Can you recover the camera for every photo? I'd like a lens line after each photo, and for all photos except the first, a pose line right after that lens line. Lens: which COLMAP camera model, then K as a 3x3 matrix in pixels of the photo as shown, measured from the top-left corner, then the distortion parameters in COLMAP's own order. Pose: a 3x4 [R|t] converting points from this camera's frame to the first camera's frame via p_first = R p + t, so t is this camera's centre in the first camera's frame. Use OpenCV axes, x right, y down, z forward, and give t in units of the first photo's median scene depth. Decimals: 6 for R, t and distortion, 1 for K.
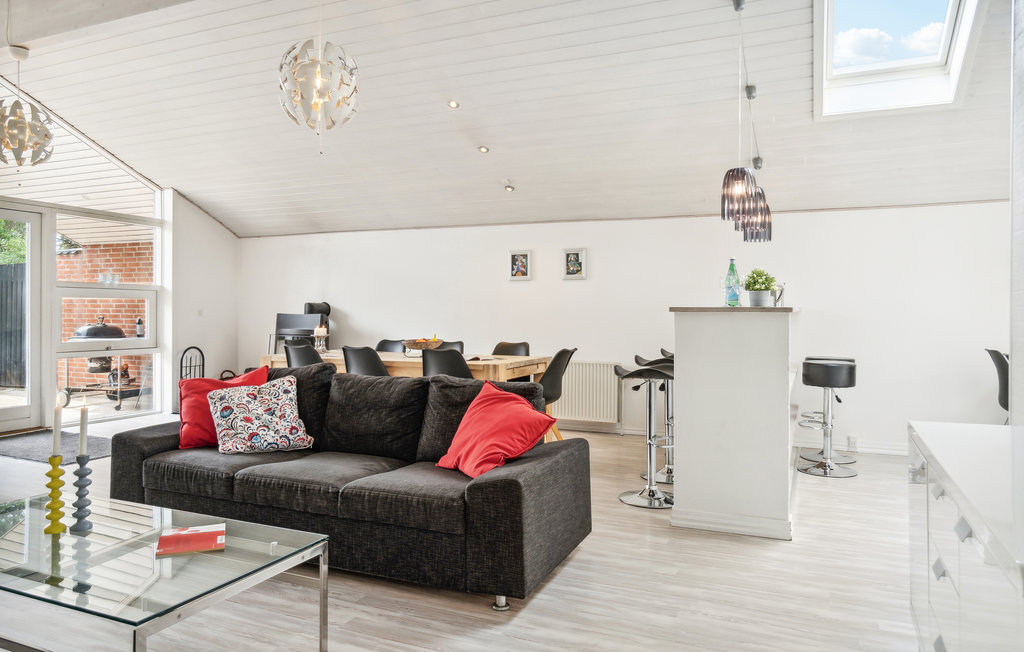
lens RADIAL K [[655.7, 0, 504.9], [0, 655.7, 325.7], [0, 0, 1]] dist [-0.016101, -0.000043]
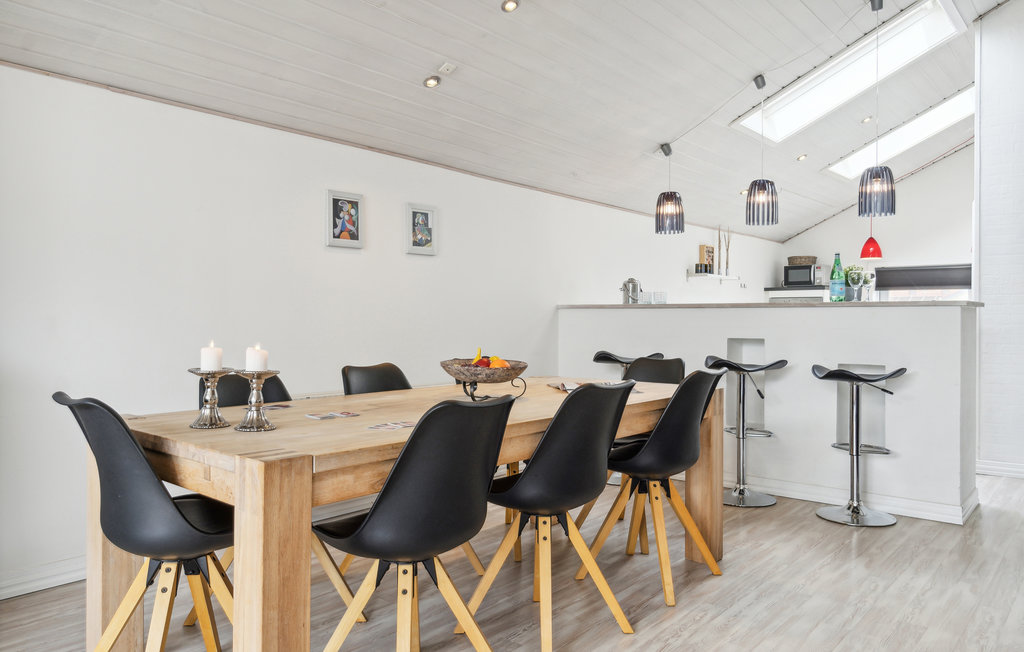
lens RADIAL K [[727.1, 0, 504.5], [0, 727.1, 319.2], [0, 0, 1]] dist [-0.003668, 0.002052]
pose [[0.293332, -0.005909, 0.955993, -0.520845], [0.014606, 0.999892, 0.001699, -0.009462], [-0.955899, 0.013465, 0.293386, 0.713017]]
